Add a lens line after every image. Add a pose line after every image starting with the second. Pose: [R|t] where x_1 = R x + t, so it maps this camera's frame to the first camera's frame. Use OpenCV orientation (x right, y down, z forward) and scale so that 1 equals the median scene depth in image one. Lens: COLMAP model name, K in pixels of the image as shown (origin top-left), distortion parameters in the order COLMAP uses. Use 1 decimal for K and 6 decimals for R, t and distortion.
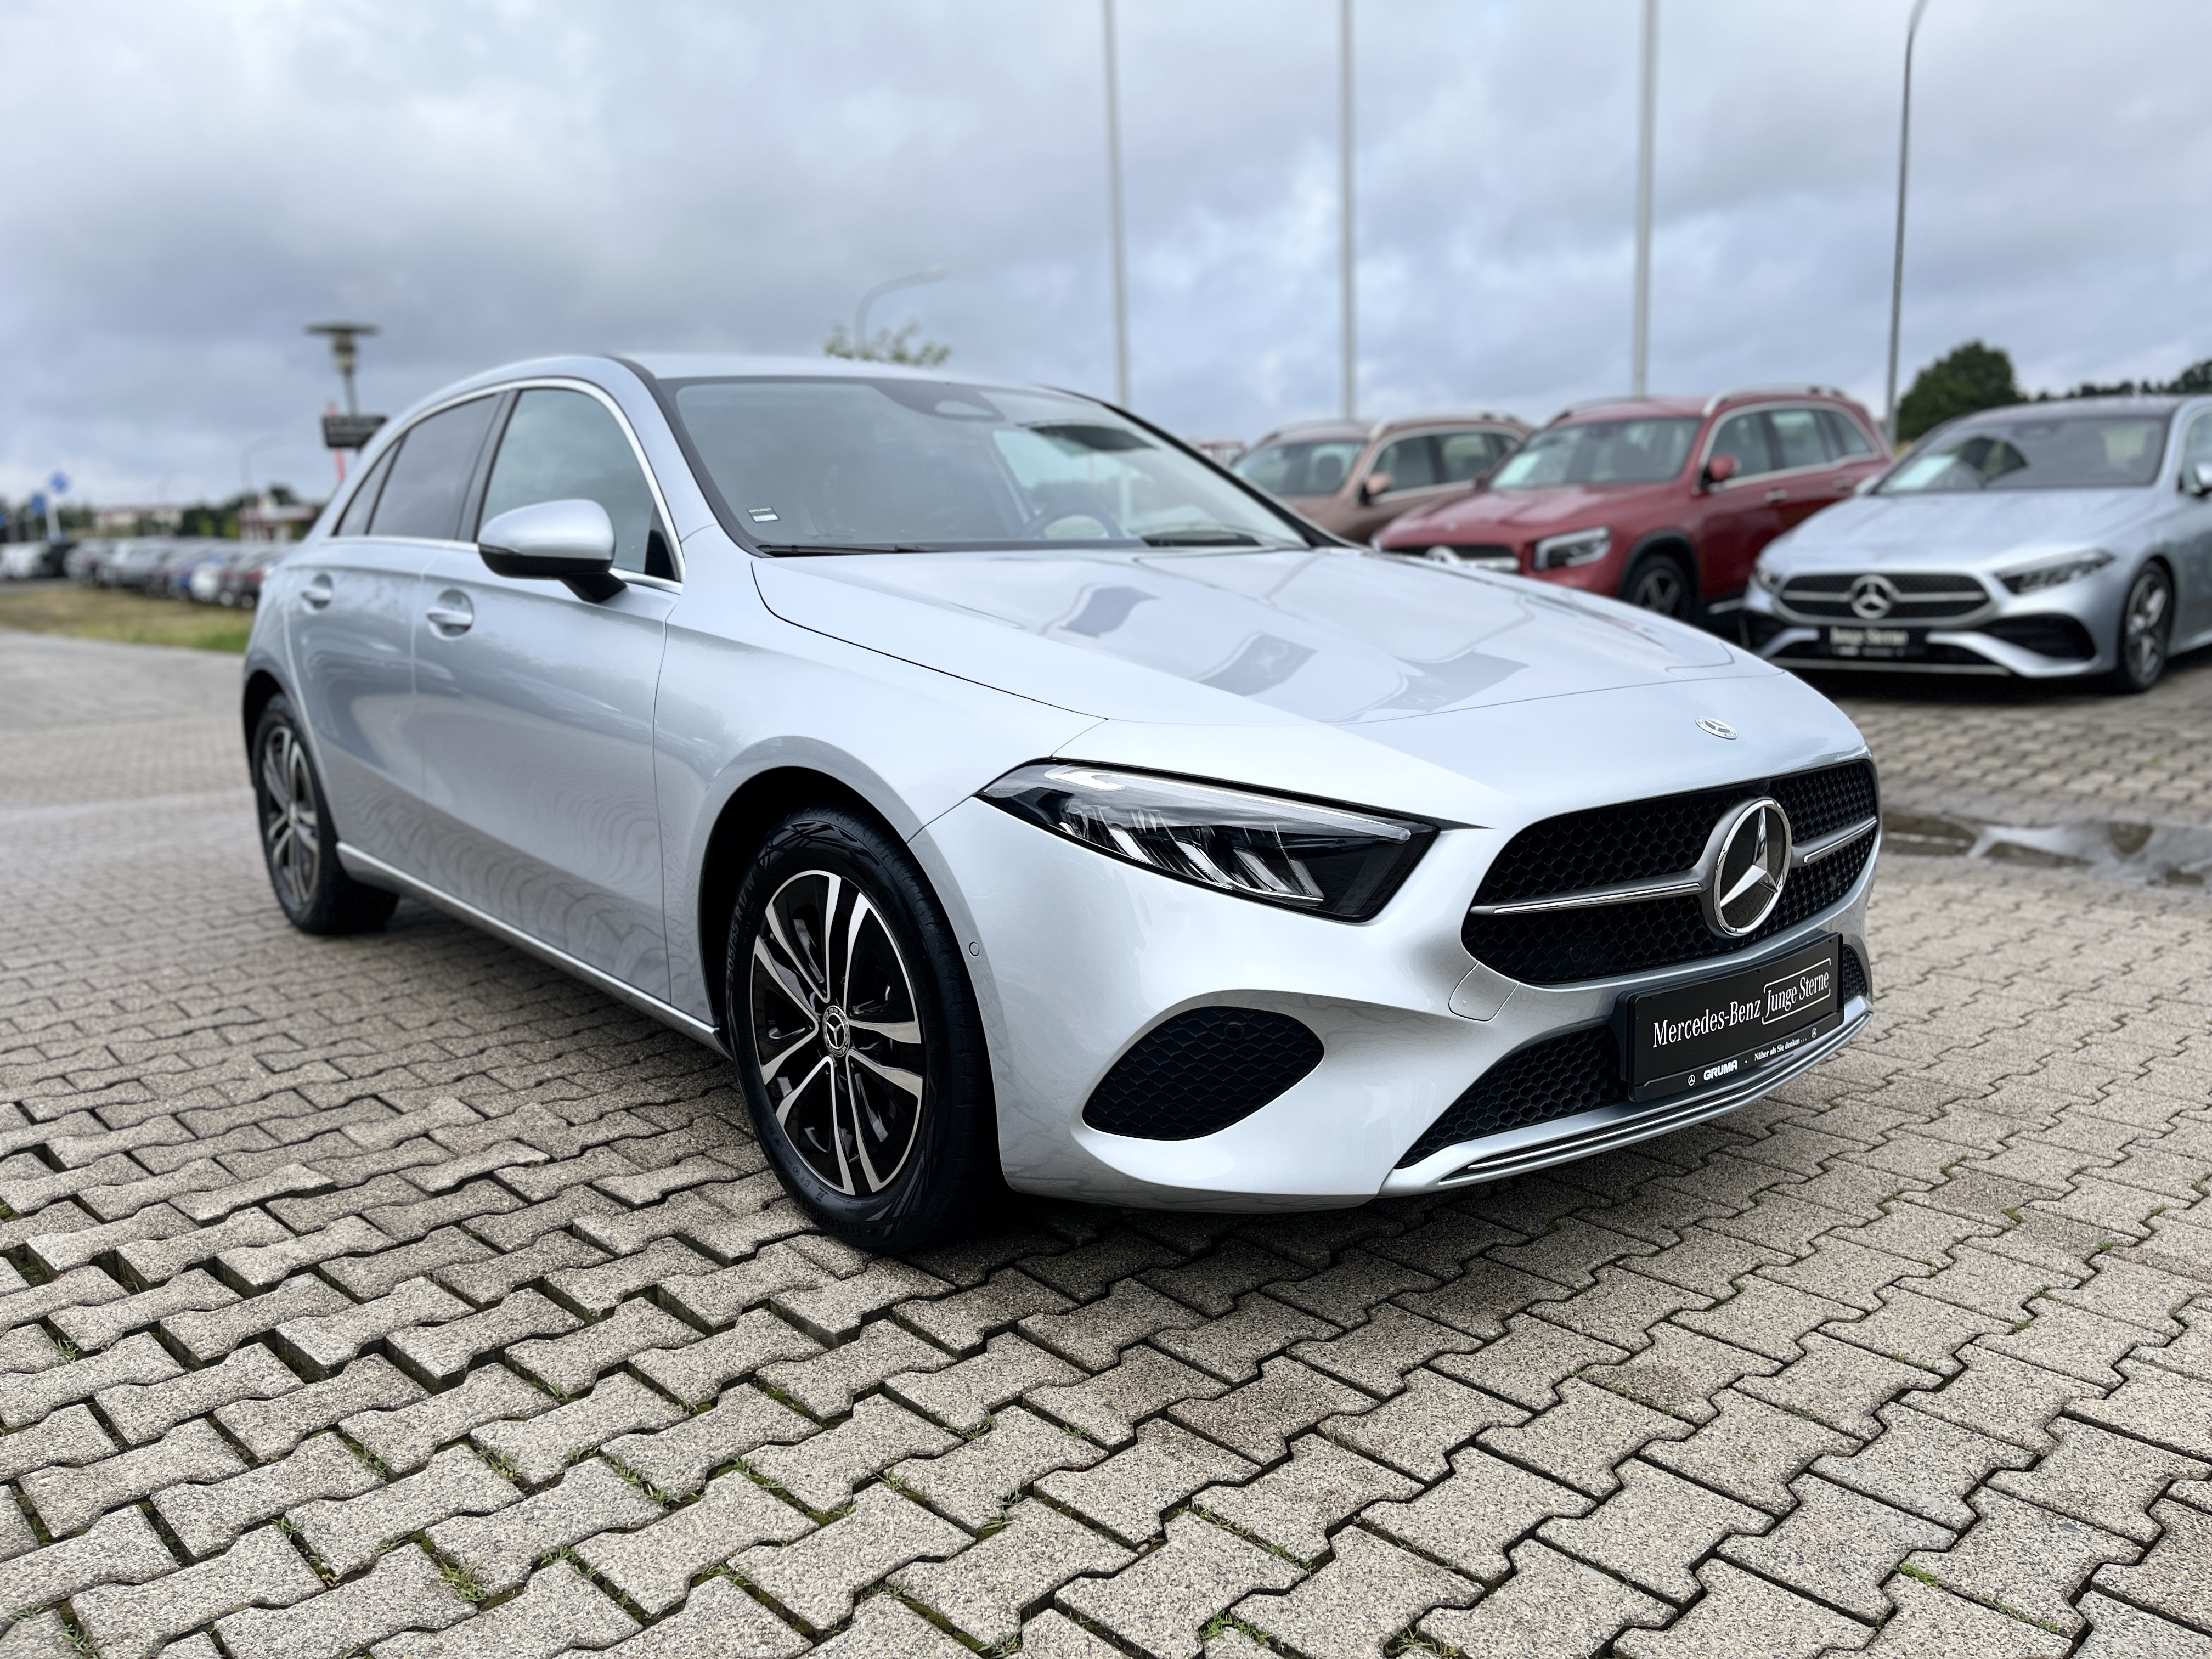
lens RADIAL K [[1693.1, 0, 1111.6], [0, 1693.1, 825.1], [0, 0, 1]] dist [0.057696, -0.073499]
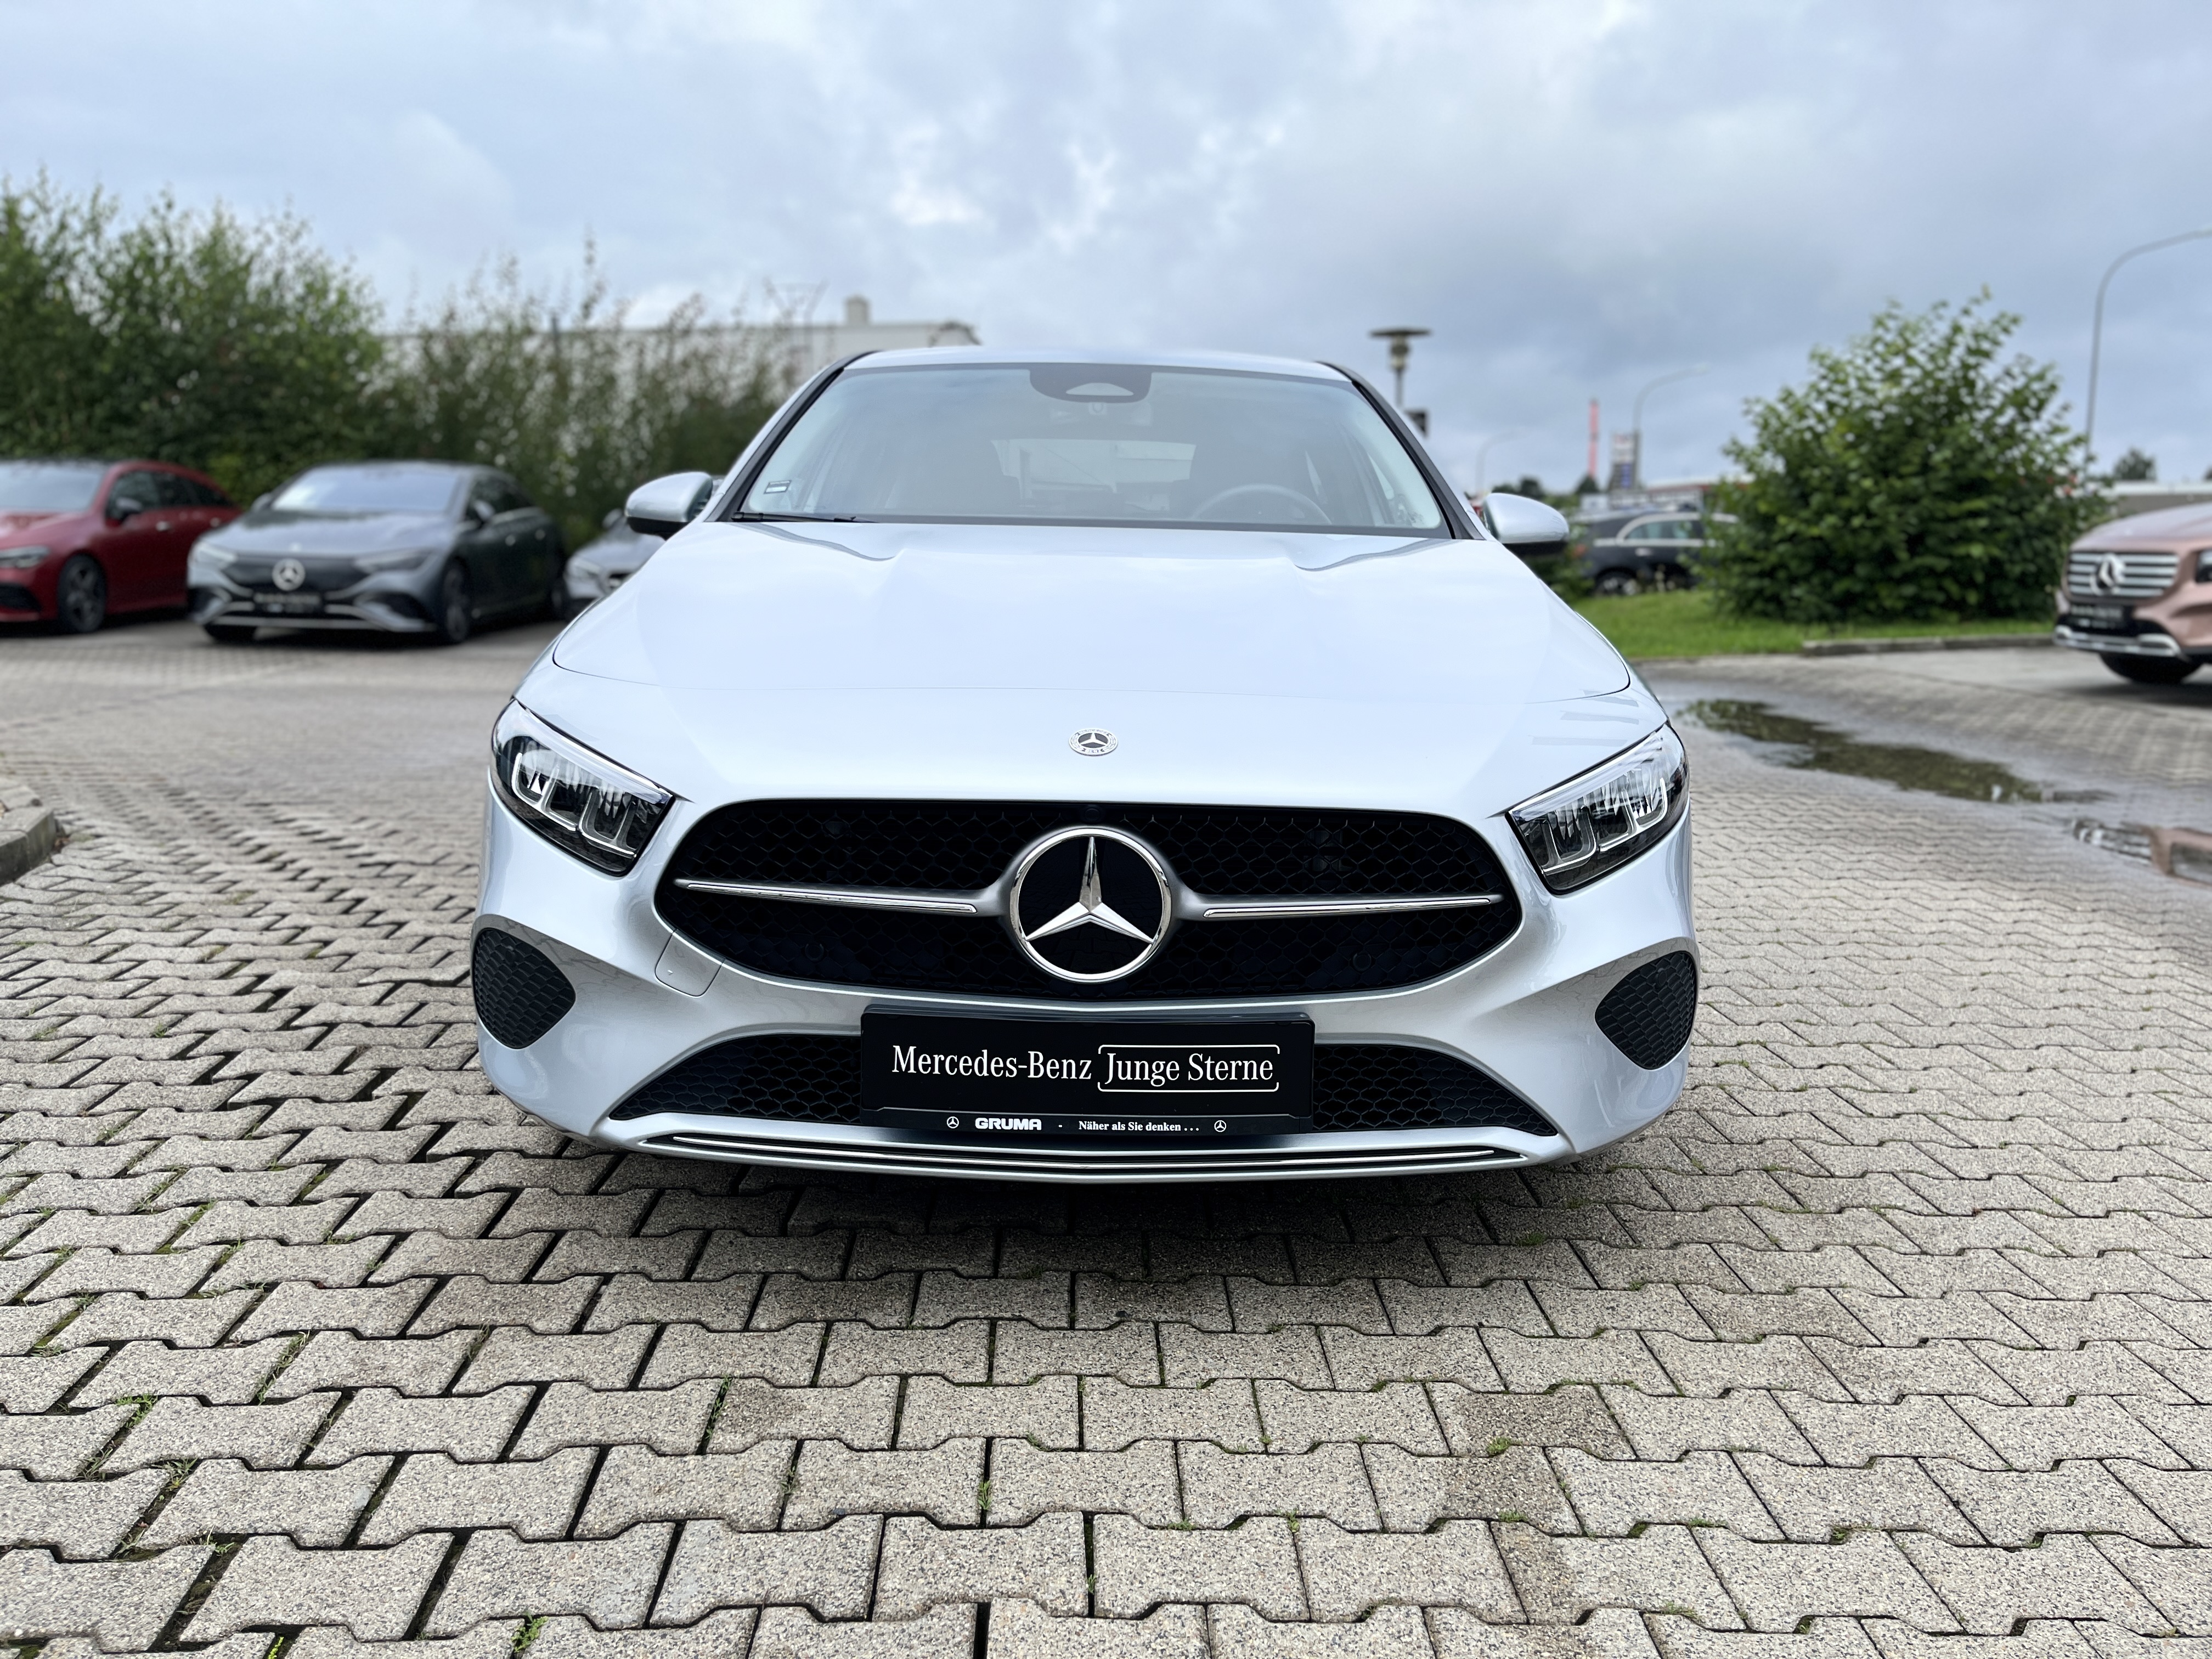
lens RADIAL K [[1693.1, 0, 1111.6], [0, 1693.1, 825.1], [0, 0, 1]] dist [0.057696, -0.073499]
pose [[0.769840, 0.139822, -0.622733, 0.957473], [-0.137701, 0.989115, 0.051857, -0.063964], [0.623205, 0.045829, 0.780714, 0.355317]]
